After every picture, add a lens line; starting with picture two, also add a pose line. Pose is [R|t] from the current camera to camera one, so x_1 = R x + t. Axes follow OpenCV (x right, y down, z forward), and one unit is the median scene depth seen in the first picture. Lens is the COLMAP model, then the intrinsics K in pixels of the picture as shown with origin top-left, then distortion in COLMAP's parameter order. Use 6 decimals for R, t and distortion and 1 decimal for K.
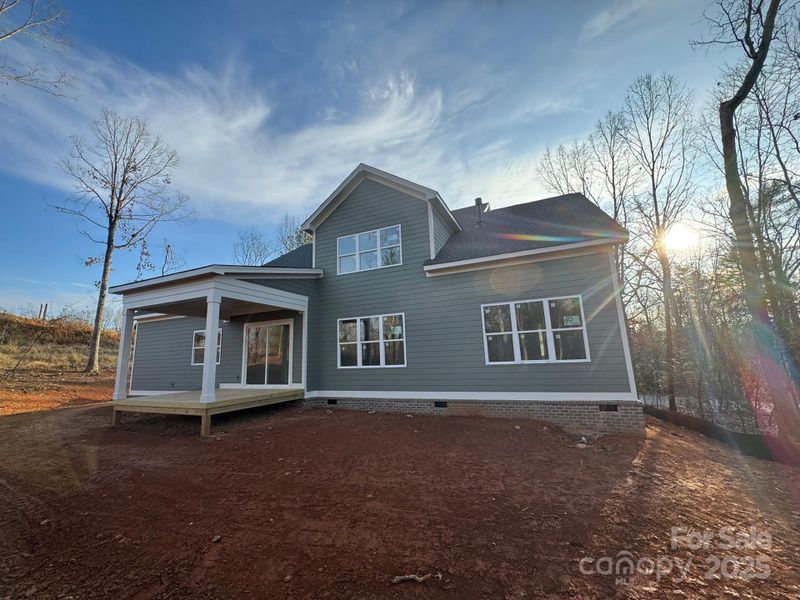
lens RADIAL K [[318.4, 0, 399.7], [0, 318.4, 295.1], [0, 0, 1]] dist [-0.006662, 0.000548]
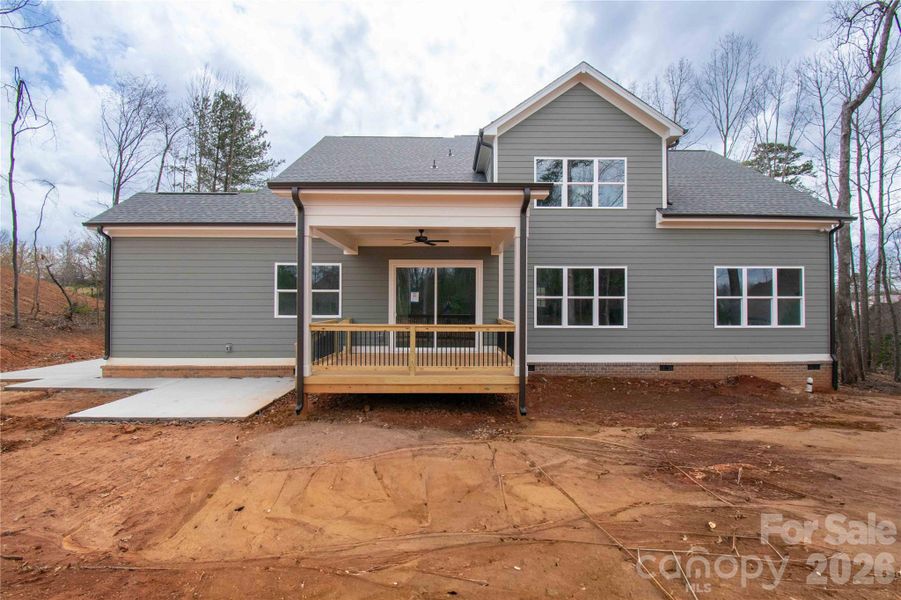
lens RADIAL K [[352.7, 0, 450.5], [0, 352.7, 313.4], [0, 0, 1]] dist [0.002356, 0.000167]
pose [[0.908754, 0.039331, 0.415476, -0.729656], [-0.112407, 0.981825, 0.152918, 0.078213], [-0.401910, -0.185667, 0.896658, 0.282436]]
